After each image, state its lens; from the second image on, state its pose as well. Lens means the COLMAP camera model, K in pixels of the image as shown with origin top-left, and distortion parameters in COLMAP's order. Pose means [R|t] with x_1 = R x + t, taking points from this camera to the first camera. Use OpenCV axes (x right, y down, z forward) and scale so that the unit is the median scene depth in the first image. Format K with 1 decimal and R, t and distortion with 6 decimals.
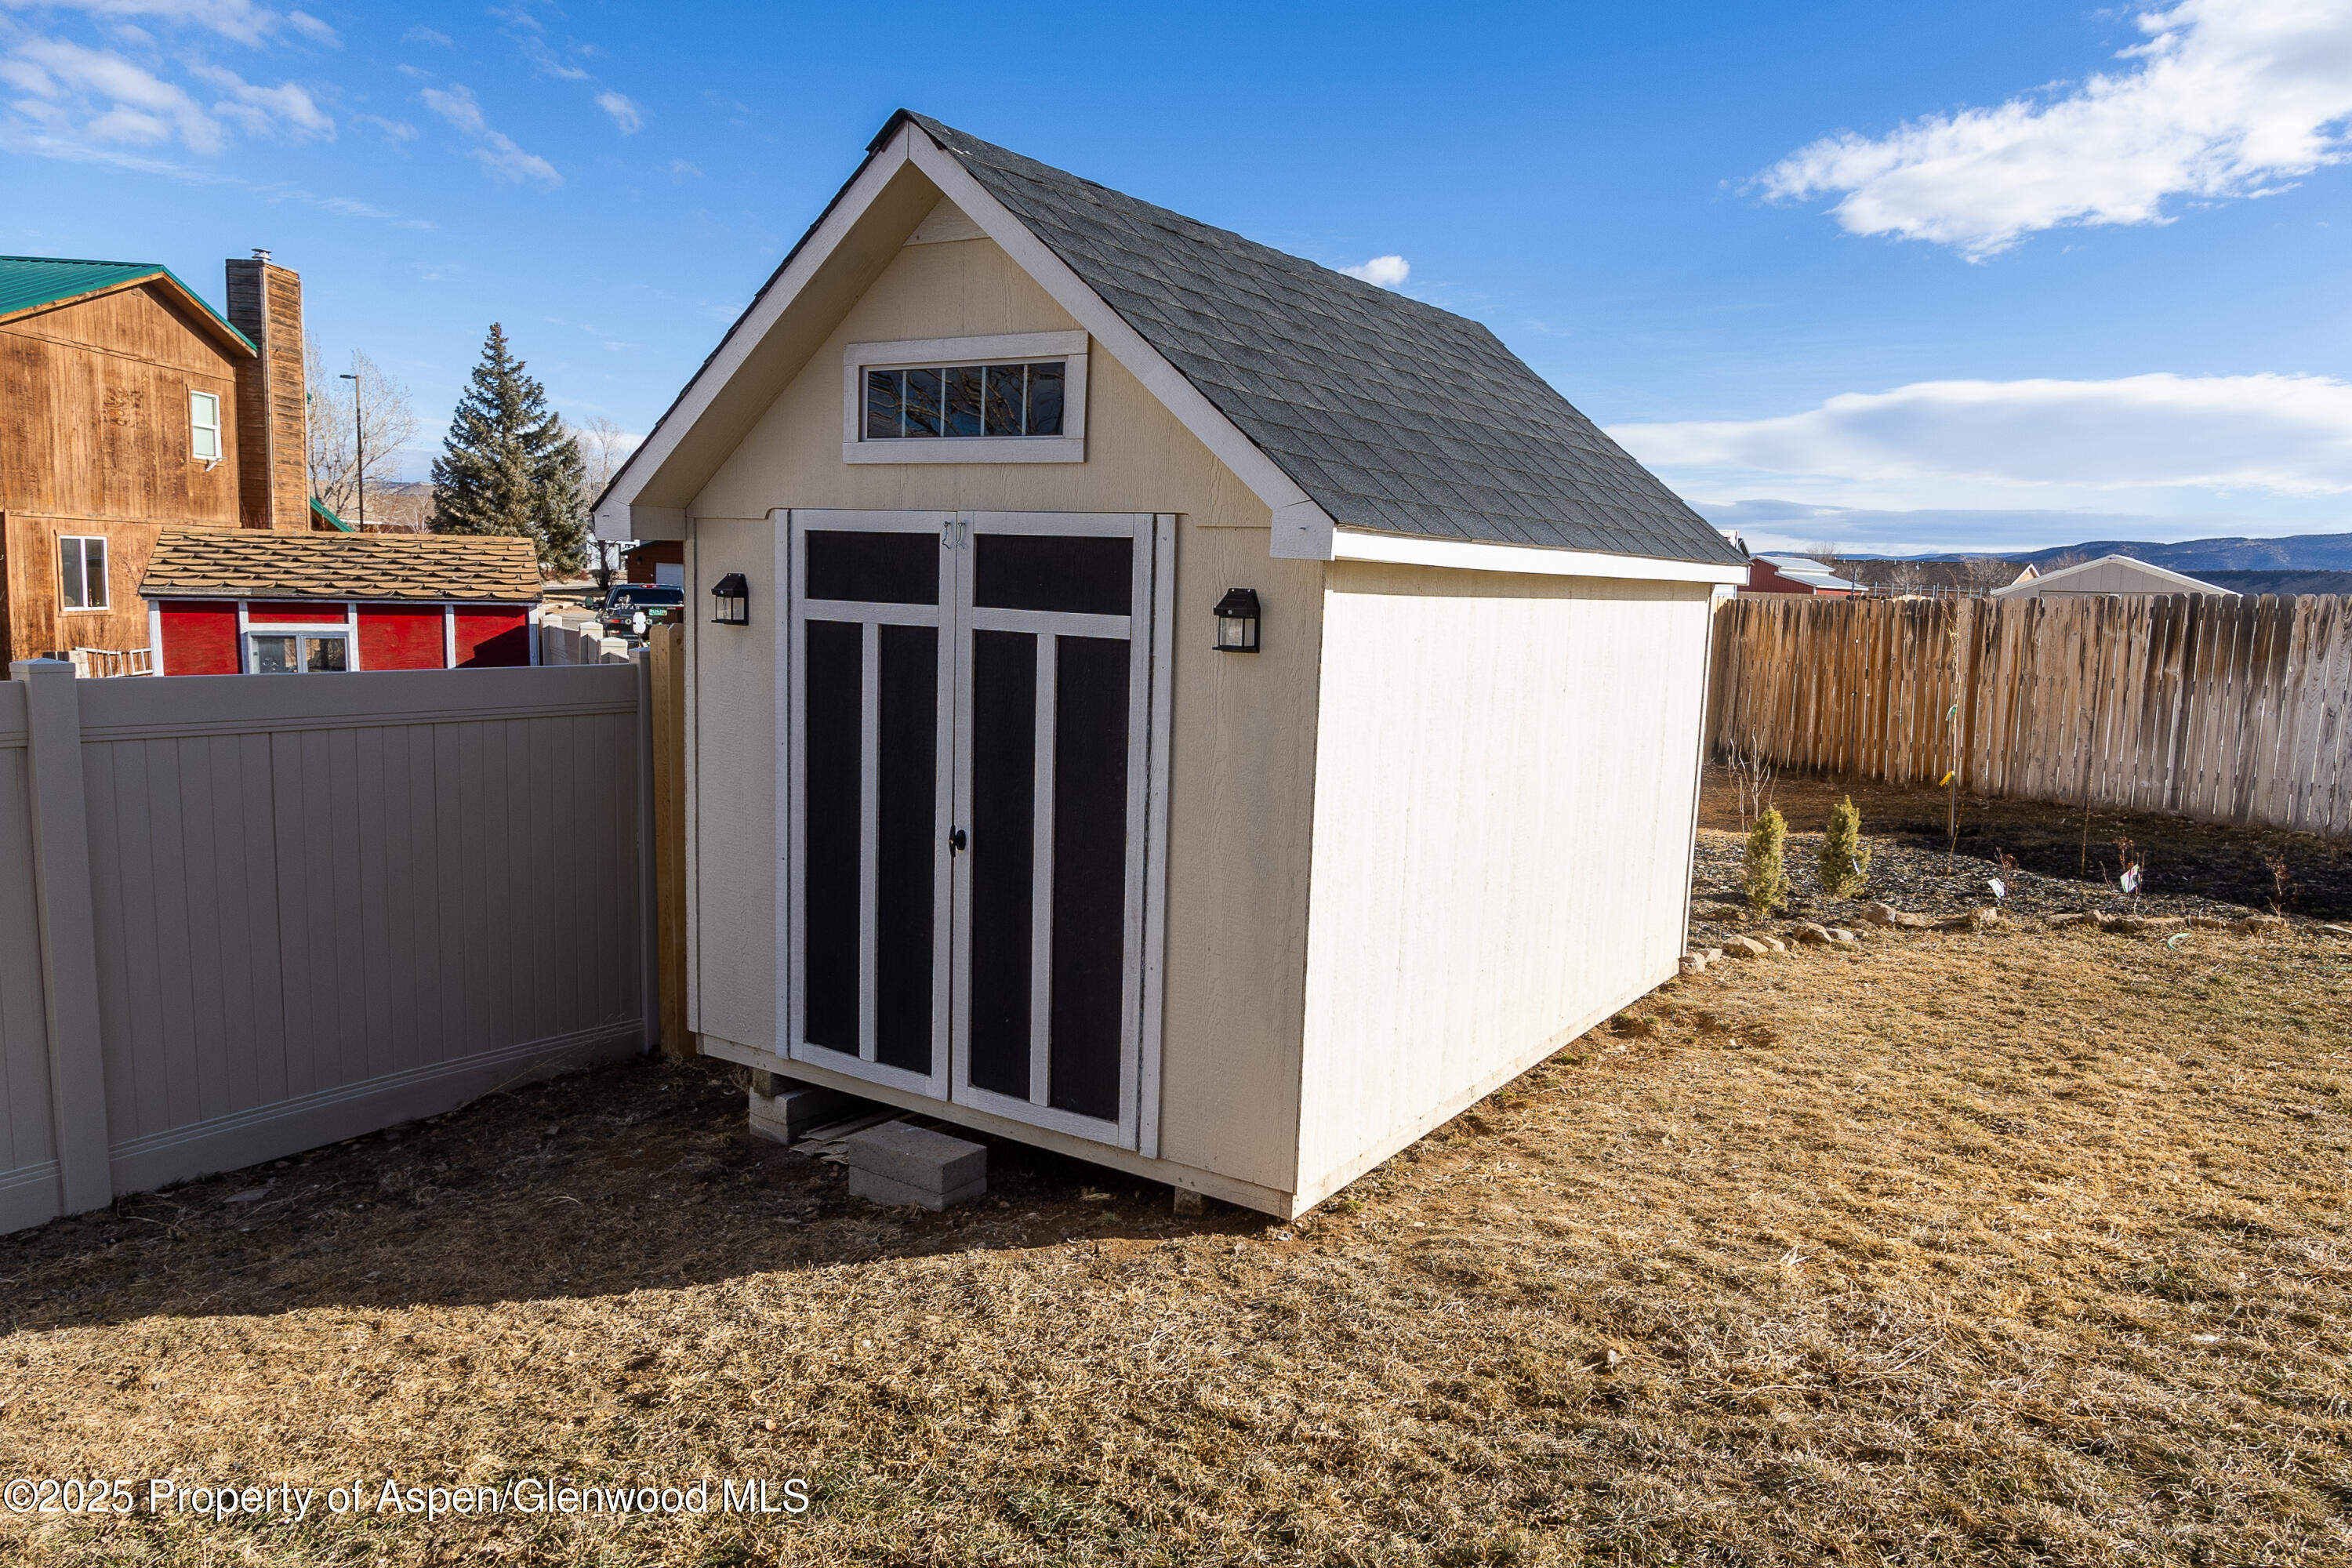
lens RADIAL K [[1549.4, 0, 1178.2], [0, 1549.4, 800.3], [0, 0, 1]] dist [0.001934, -0.001014]
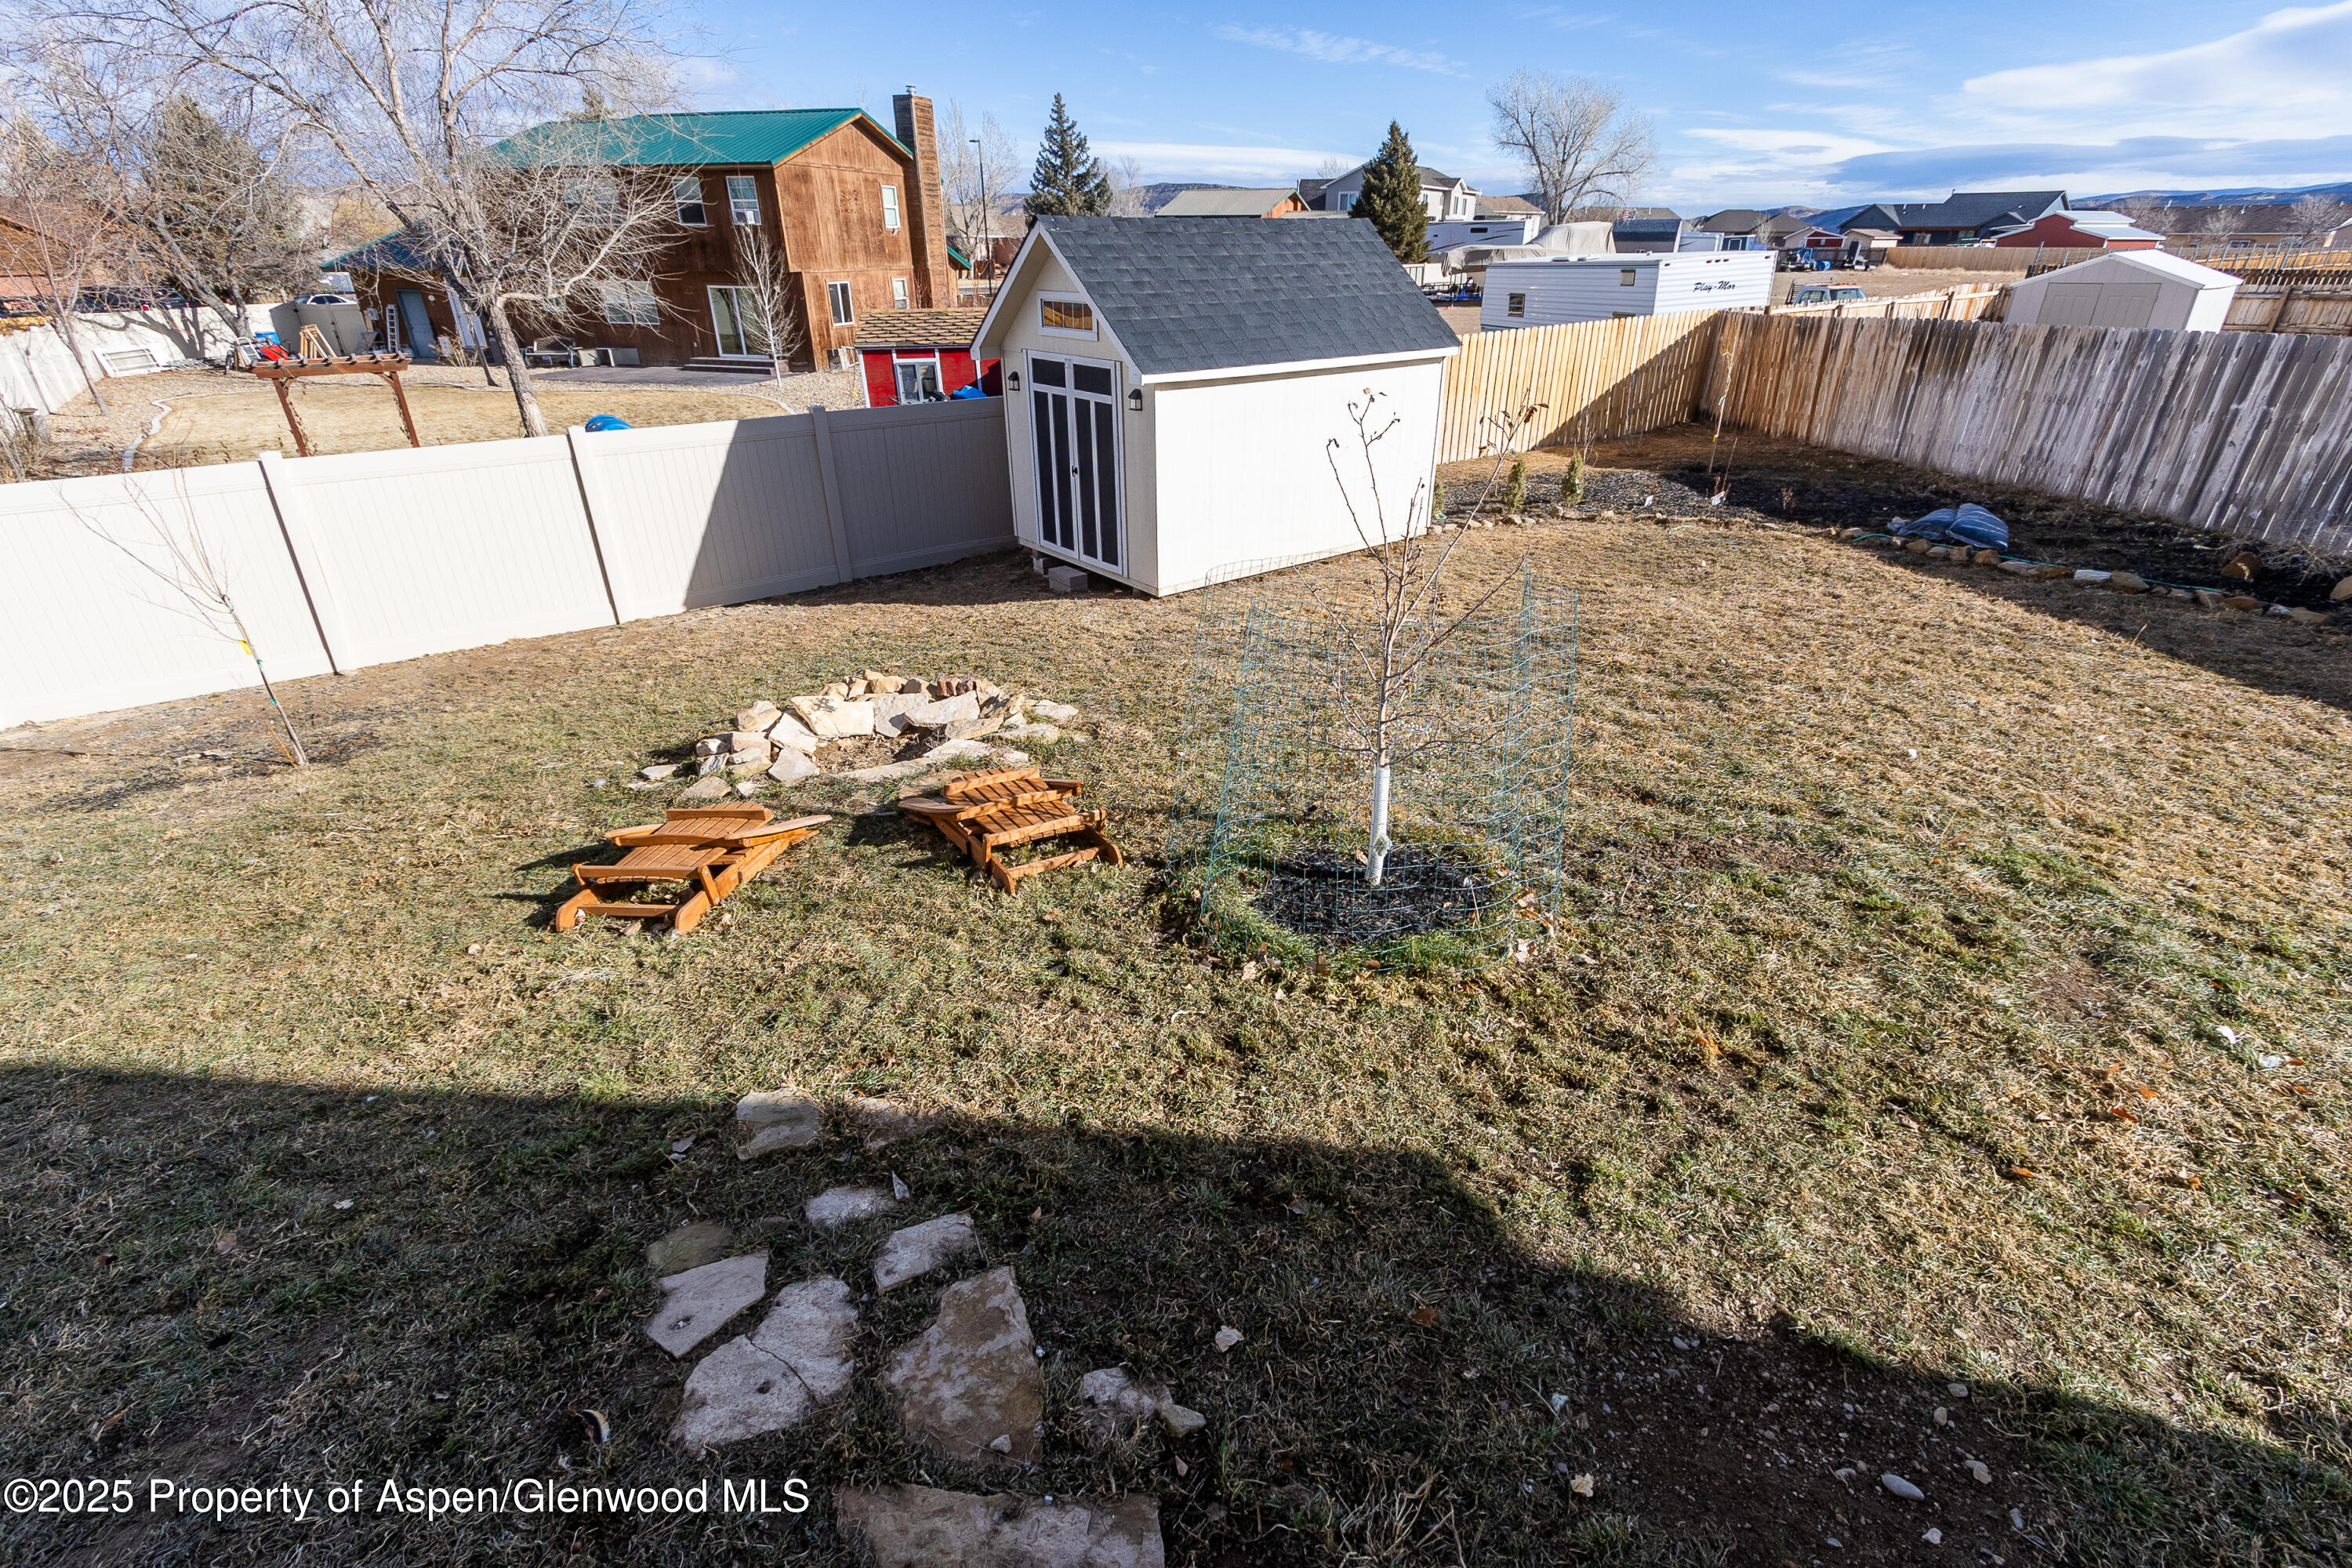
lens RADIAL K [[1064.9, 0, 1184.2], [0, 1064.9, 795.6], [0, 0, 1]] dist [0.003491, -0.001519]
pose [[0.943424, 0.115930, -0.310662, 0.351434], [-0.006697, 0.943362, 0.331696, -0.030551], [0.331520, -0.310850, 0.890767, -0.442968]]
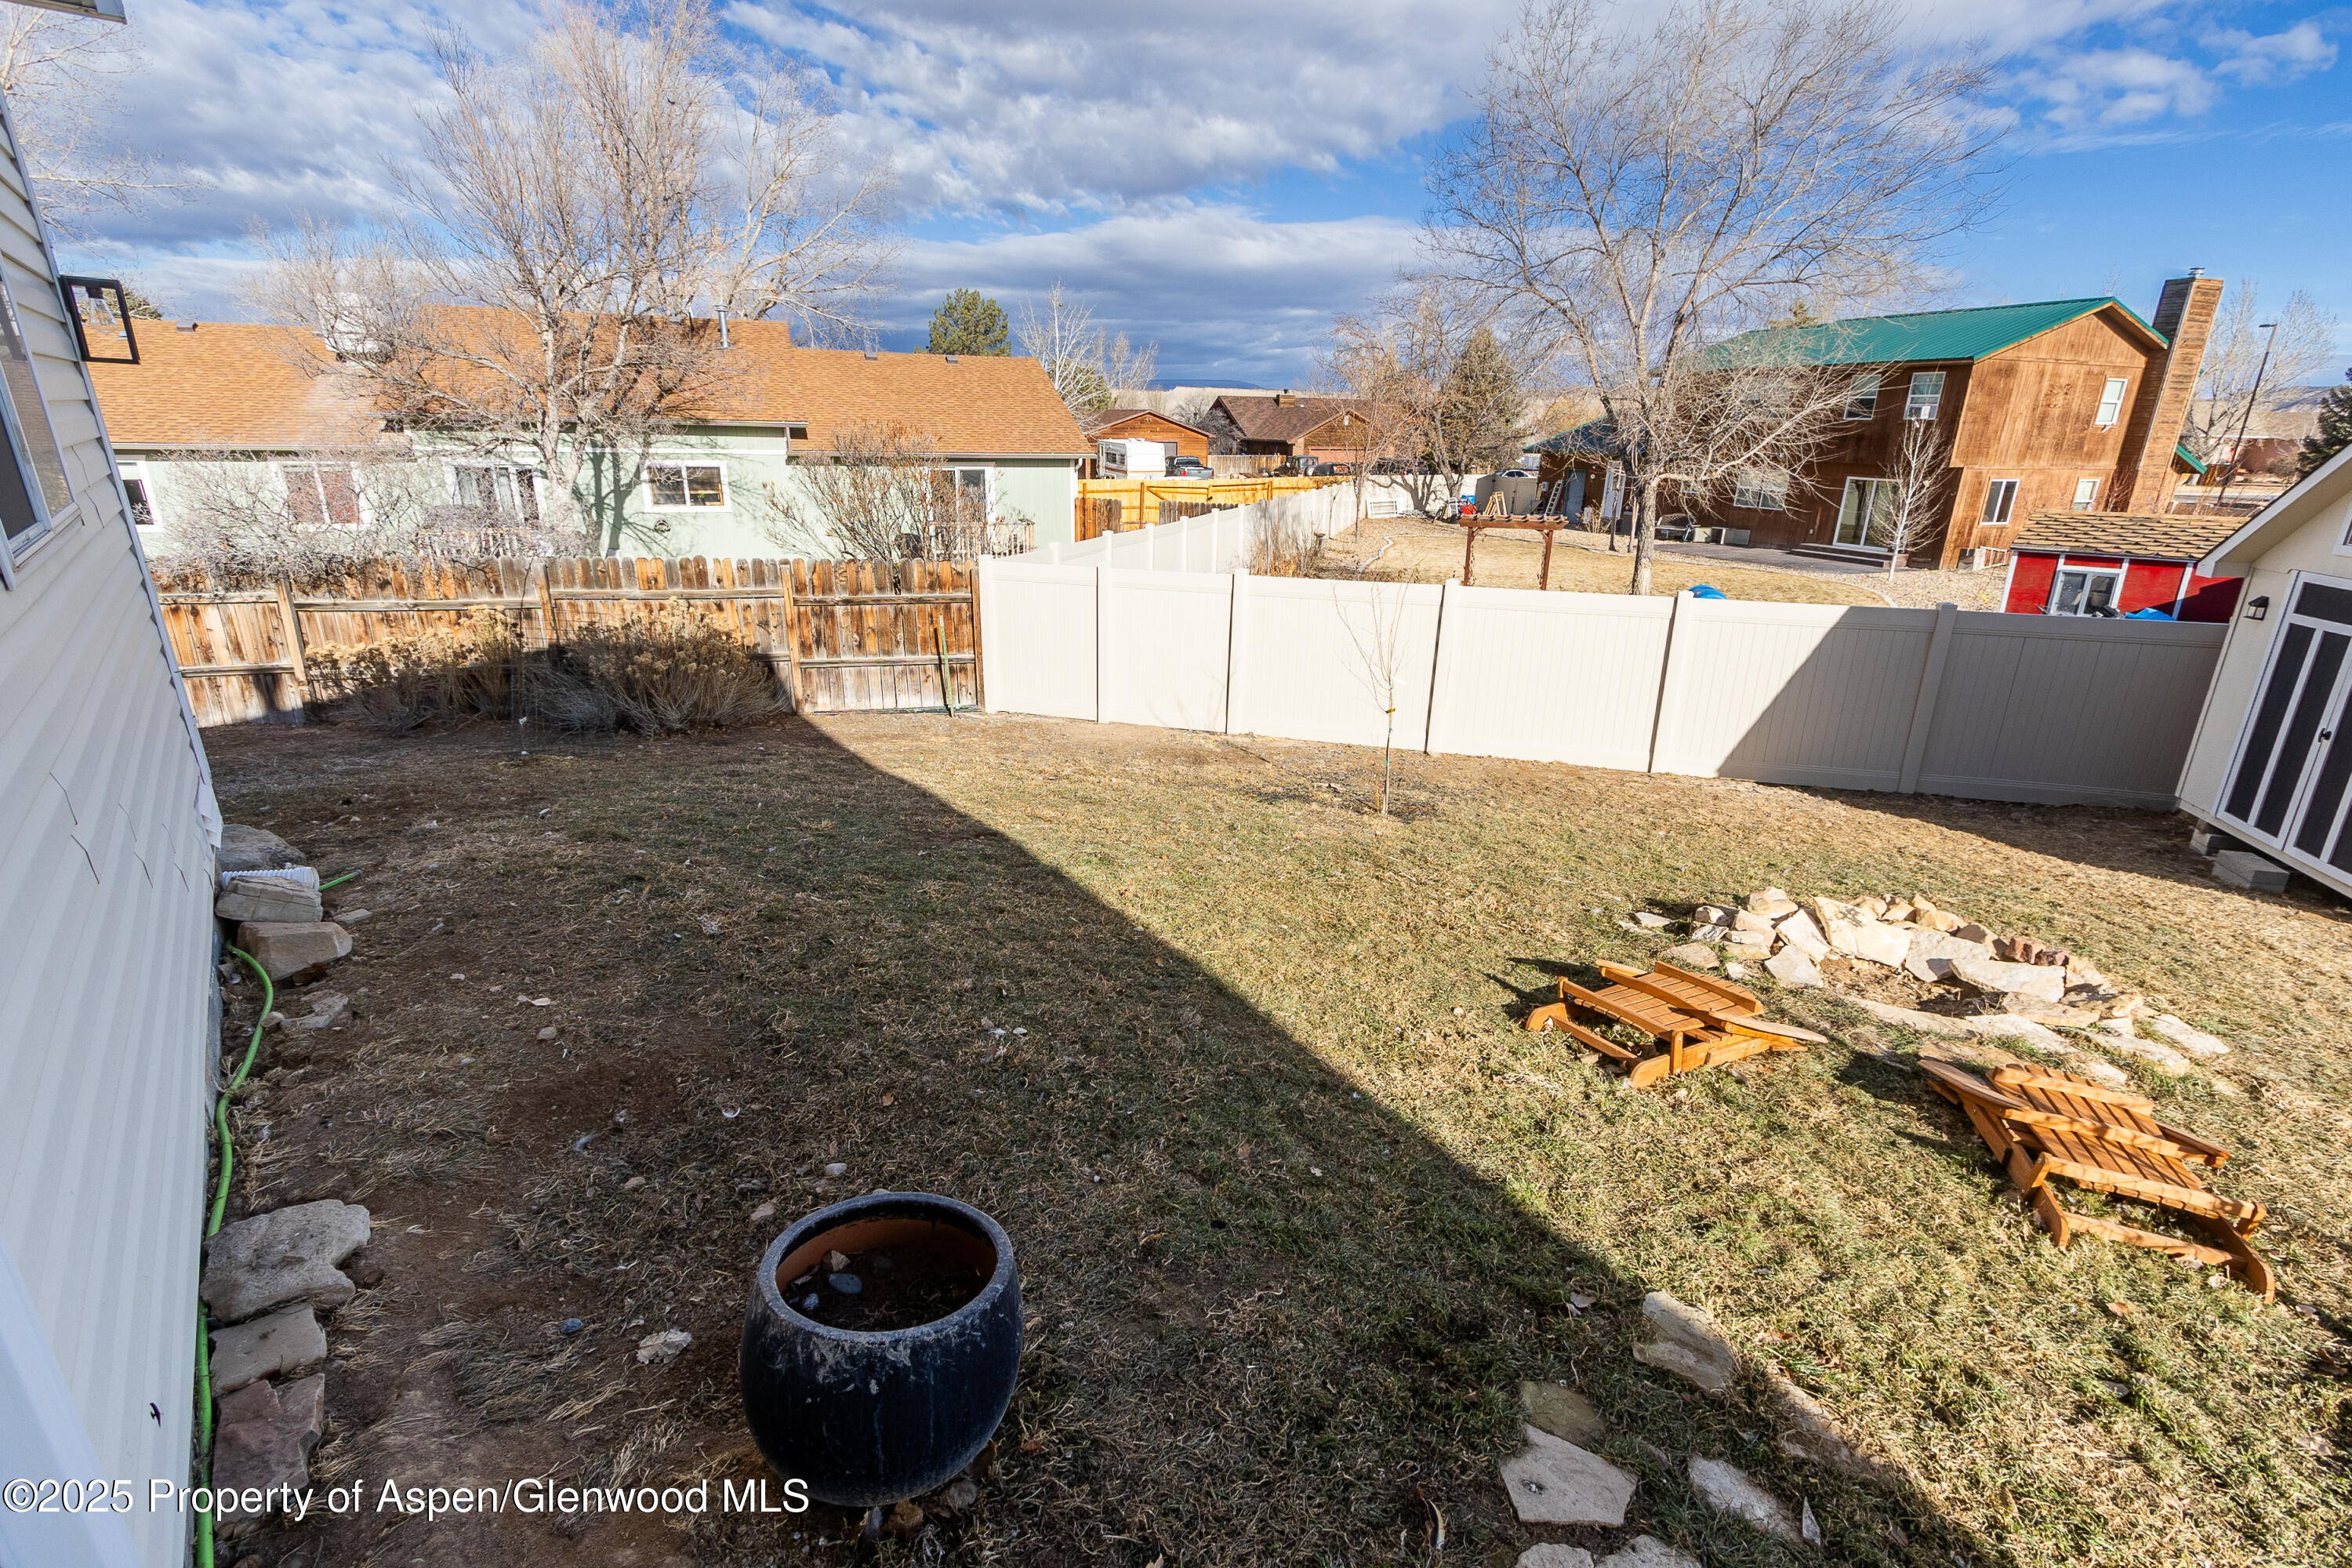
lens RADIAL K [[1065.0, 0, 1194.7], [0, 1065.0, 785.2], [0, 0, 1]] dist [0.003882, -0.001196]
pose [[0.320742, 0.268924, -0.908187, 0.328982], [-0.131201, 0.962218, 0.238586, -0.025433], [0.938035, 0.042631, 0.343907, -0.452580]]
